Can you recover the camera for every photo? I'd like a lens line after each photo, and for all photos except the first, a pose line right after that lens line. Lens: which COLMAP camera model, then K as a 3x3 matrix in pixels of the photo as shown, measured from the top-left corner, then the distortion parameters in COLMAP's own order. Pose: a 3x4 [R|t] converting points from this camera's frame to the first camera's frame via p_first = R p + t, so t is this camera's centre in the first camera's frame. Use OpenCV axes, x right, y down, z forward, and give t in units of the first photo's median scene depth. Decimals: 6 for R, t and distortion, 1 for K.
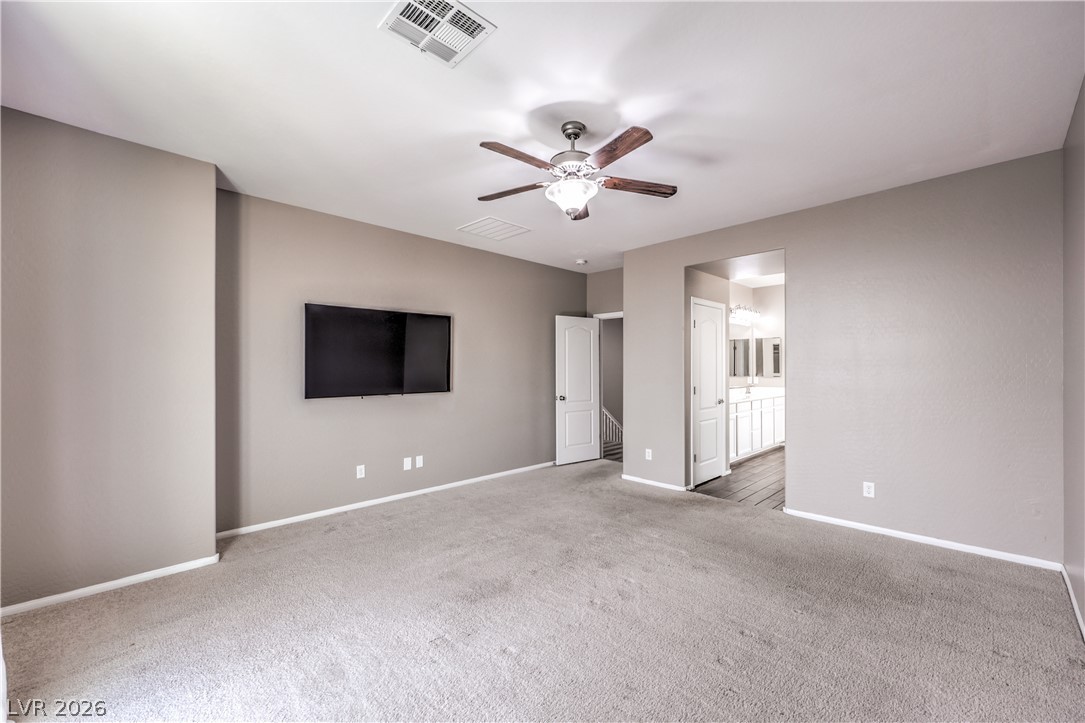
lens RADIAL K [[445.3, 0, 548.9], [0, 445.3, 366.7], [0, 0, 1]] dist [0.000528, -0.000144]
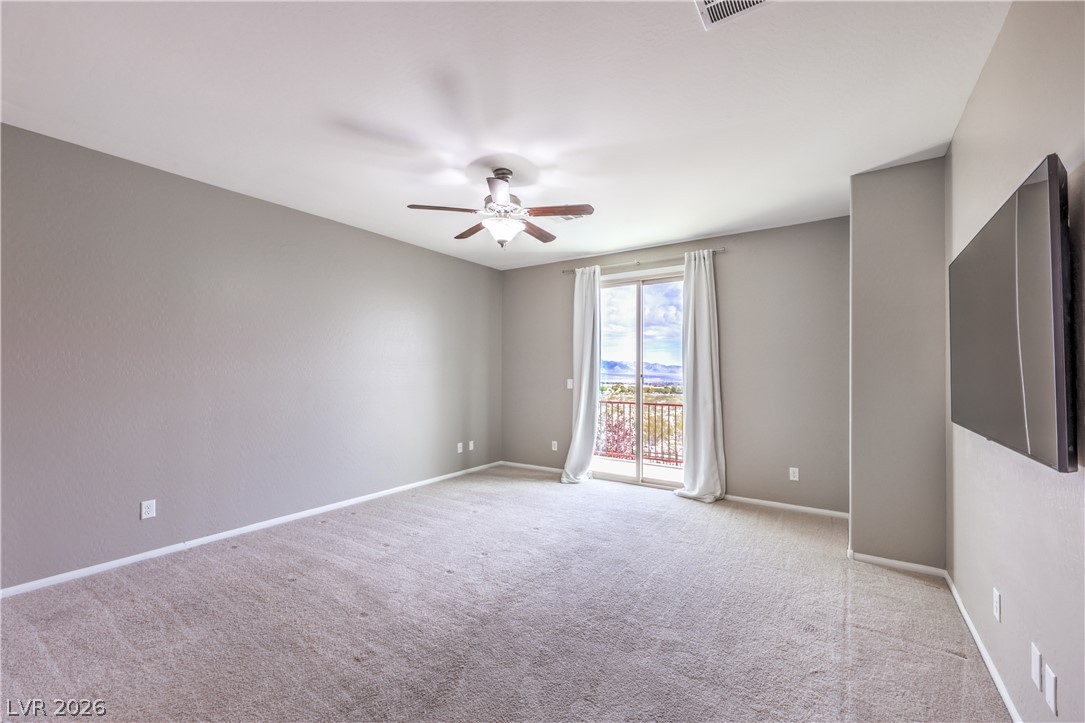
lens RADIAL K [[451.4, 0, 542.4], [0, 451.4, 376.1], [0, 0, 1]] dist [-0.000907, -0.000080]
pose [[-0.985398, 0.002911, -0.170244, 0.090193], [-0.000065, 0.999847, 0.017476, -0.009100], [0.170269, 0.017232, -0.985247, 1.394709]]
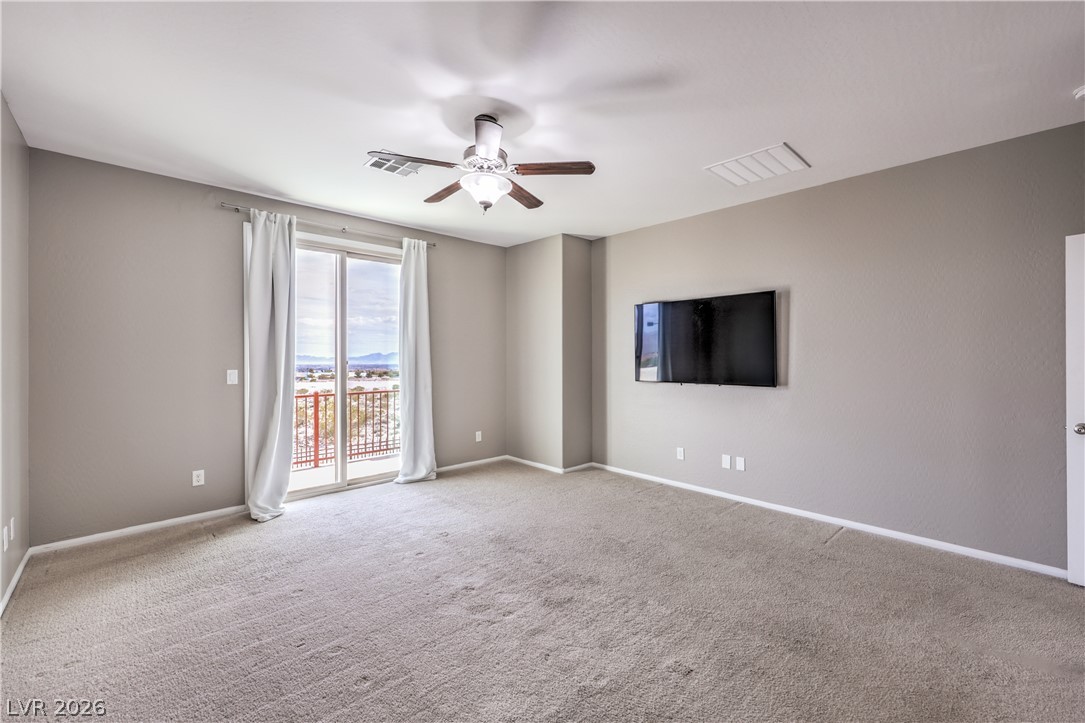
lens RADIAL K [[444.8, 0, 556.7], [0, 444.8, 357.1], [0, 0, 1]] dist [0.001061, -0.000006]
pose [[-0.028949, -0.002872, -0.999577, 0.657835], [0.003006, 0.999991, -0.002960, 0.005057], [0.999576, -0.003090, -0.028941, 0.731930]]
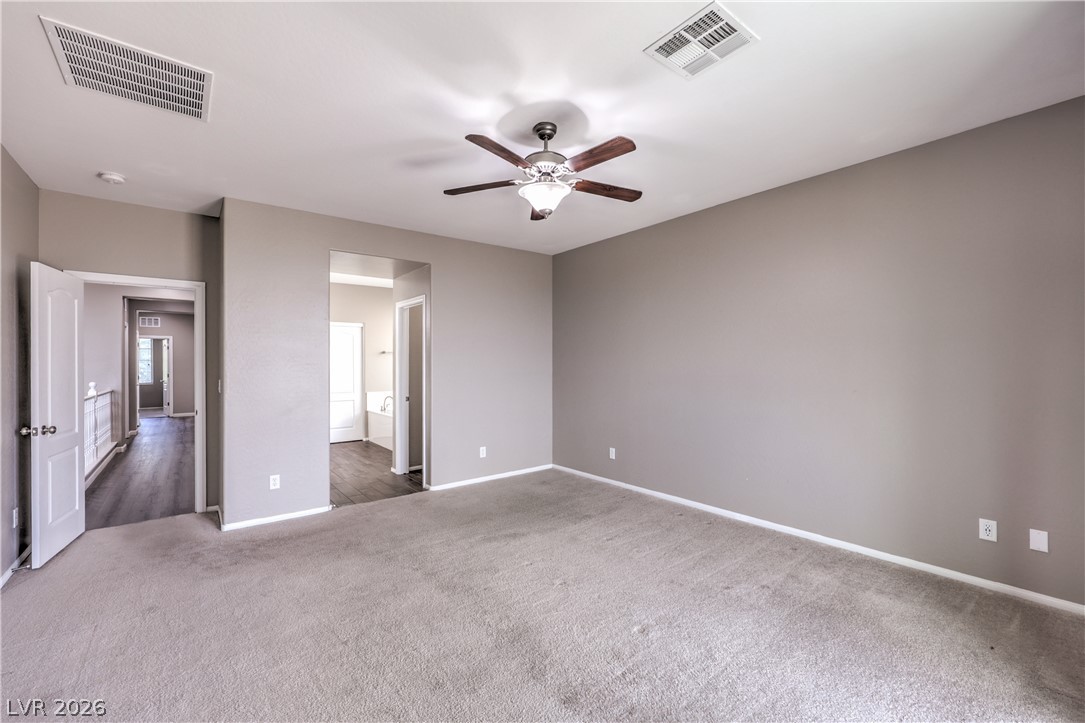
lens RADIAL K [[445.3, 0, 548.9], [0, 445.3, 366.7], [0, 0, 1]] dist [0.000528, -0.000144]
pose [[0.097016, -0.002227, 0.995280, -0.596946], [-0.001484, 0.999996, 0.002383, -0.003682], [-0.995282, -0.001709, 0.097012, 0.561123]]
